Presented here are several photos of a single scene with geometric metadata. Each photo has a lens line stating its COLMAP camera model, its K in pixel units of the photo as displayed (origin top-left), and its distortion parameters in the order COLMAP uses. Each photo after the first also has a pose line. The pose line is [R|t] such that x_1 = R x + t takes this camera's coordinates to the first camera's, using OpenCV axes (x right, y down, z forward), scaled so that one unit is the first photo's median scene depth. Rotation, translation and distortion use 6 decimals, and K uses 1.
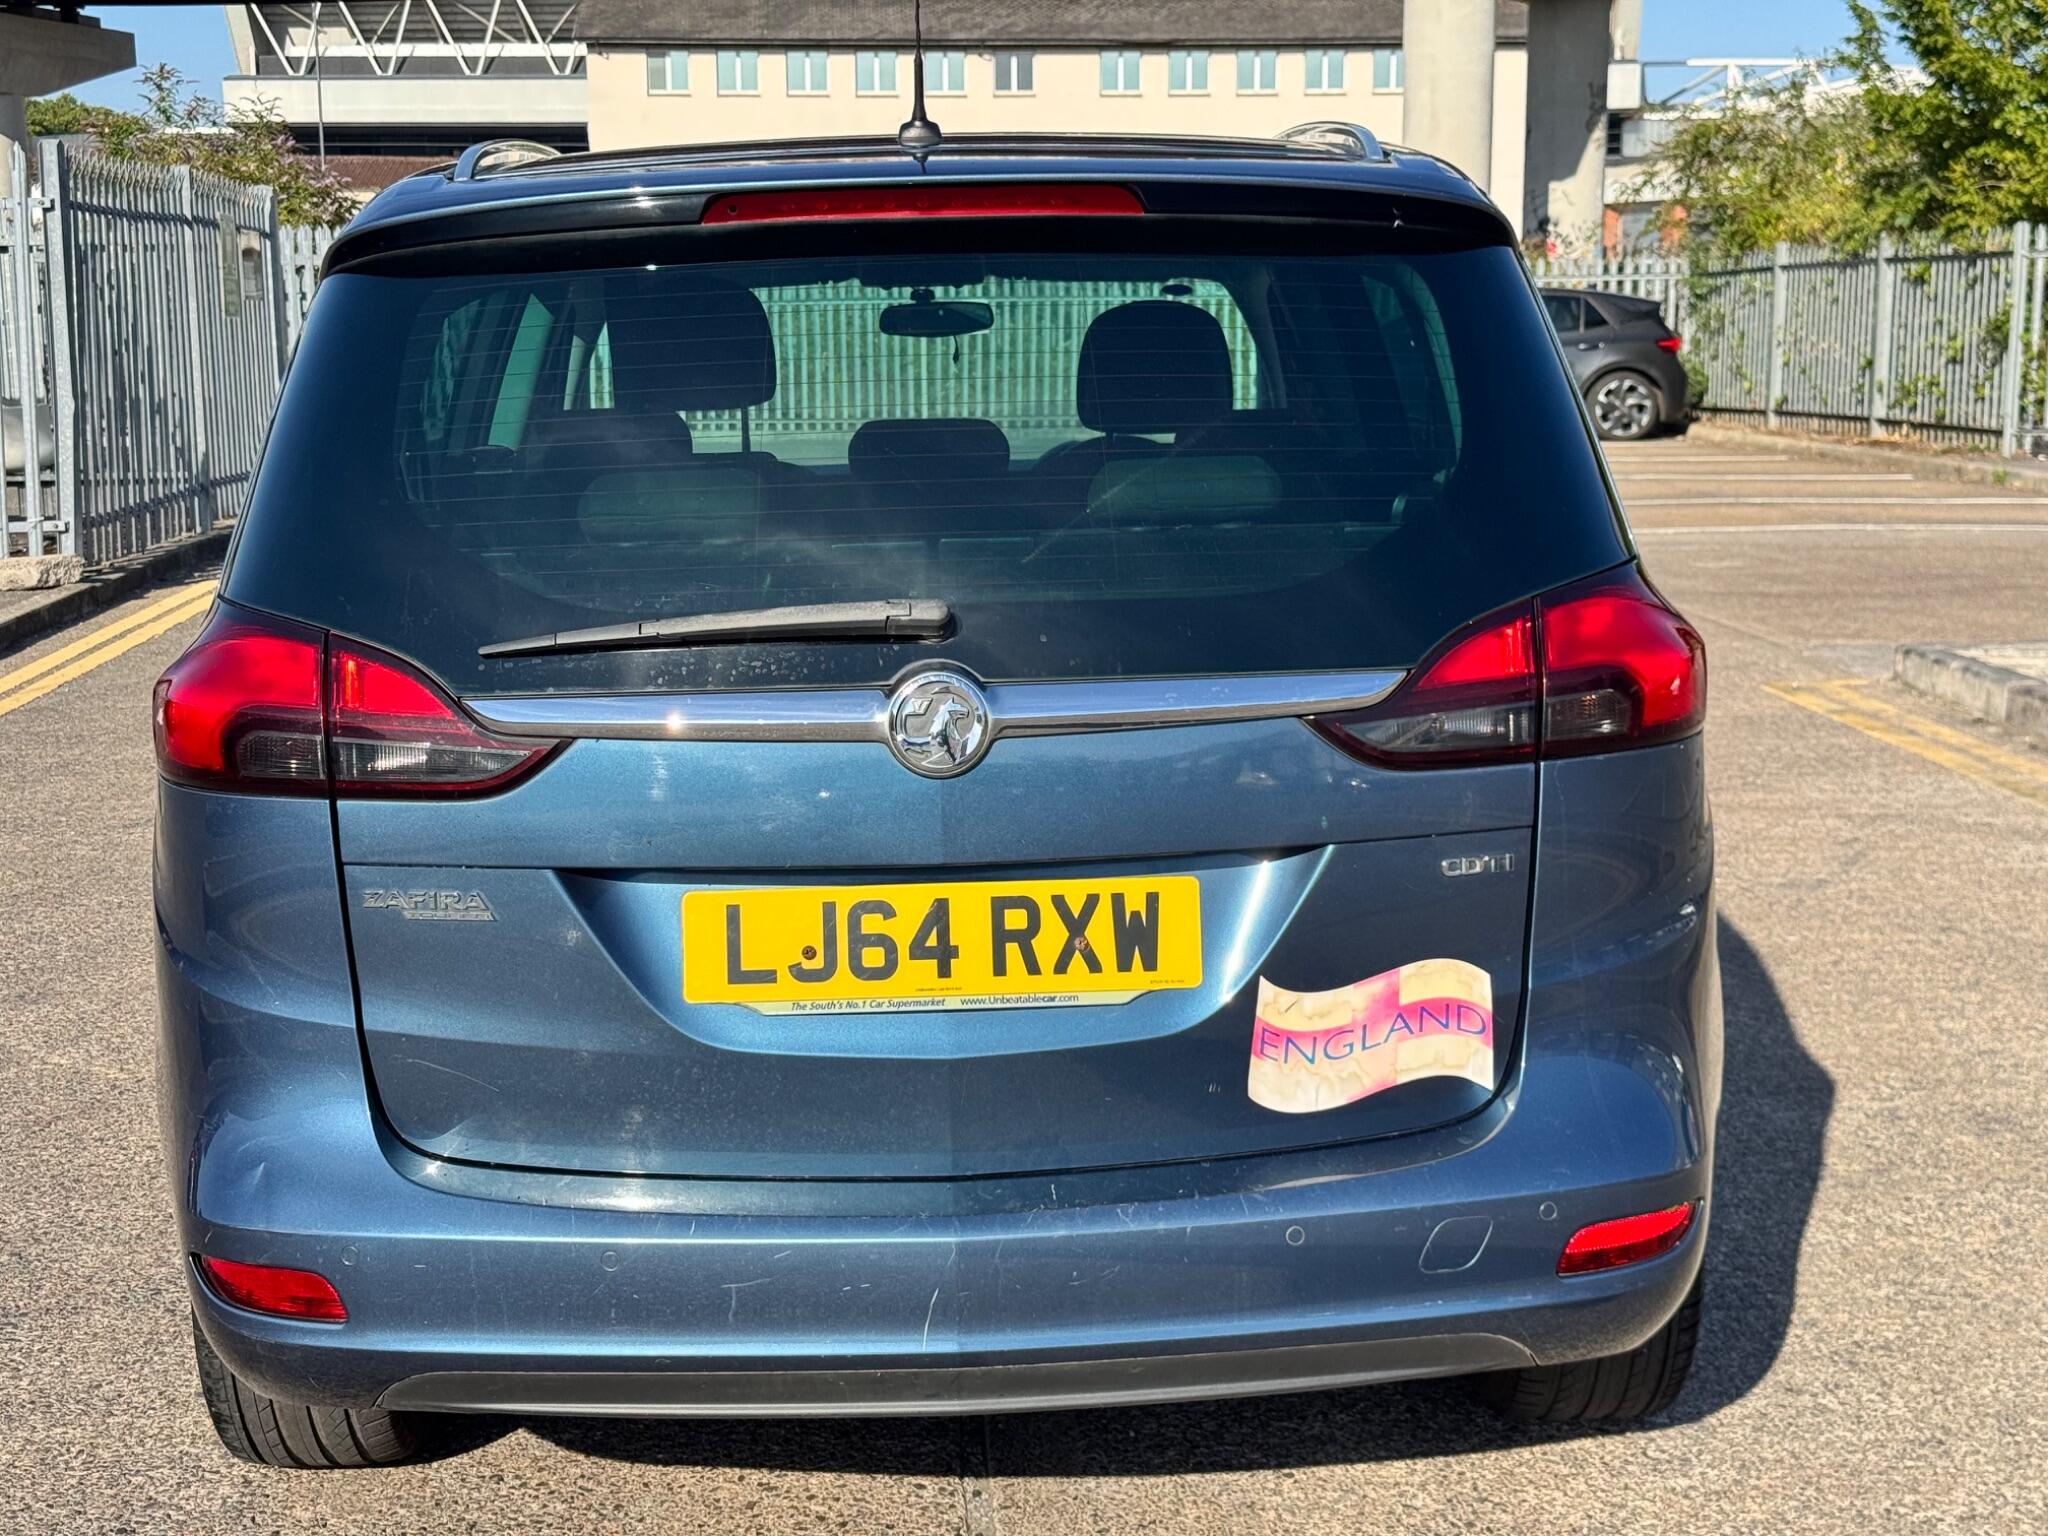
lens RADIAL K [[2871.4, 0, 1023.7], [0, 2871.4, 767.3], [0, 0, 1]] dist [0.095110, 0.000000]
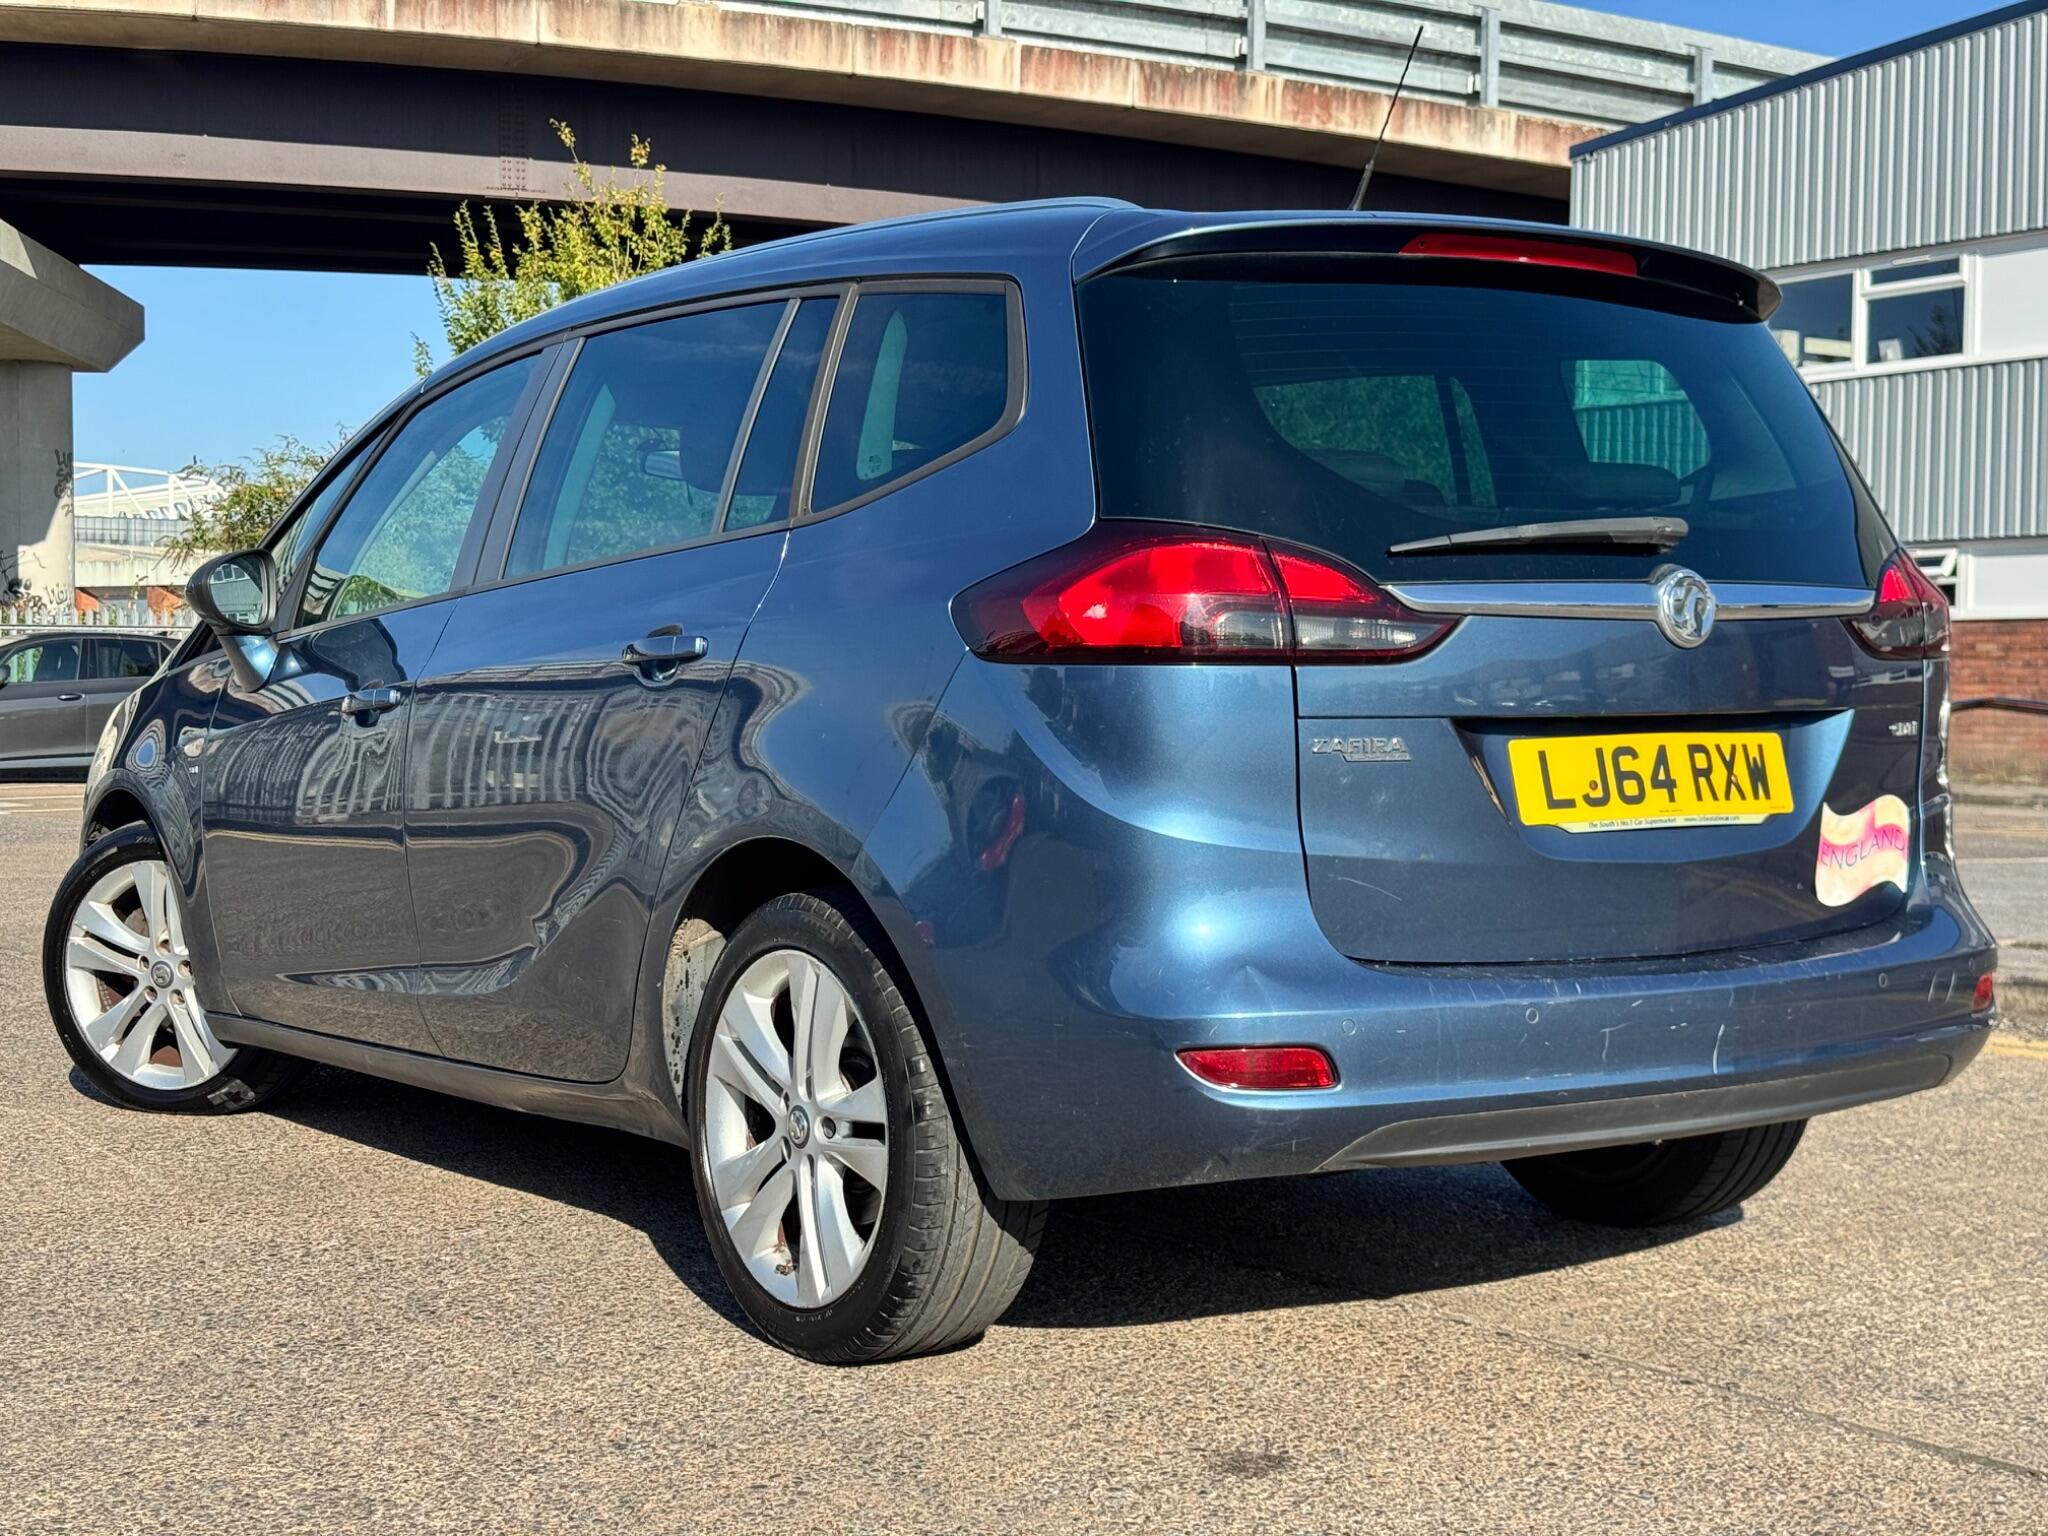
lens RADIAL K [[2871.4, 0, 1009.1], [0, 2871.4, 769.5], [0, 0, 1]] dist [0.095110, 0.000000]
pose [[0.838862, -0.000539, 0.544344, -1.002446], [0.075480, 0.990455, -0.115336, 0.186537], [-0.539086, 0.137838, 0.830895, 0.042712]]
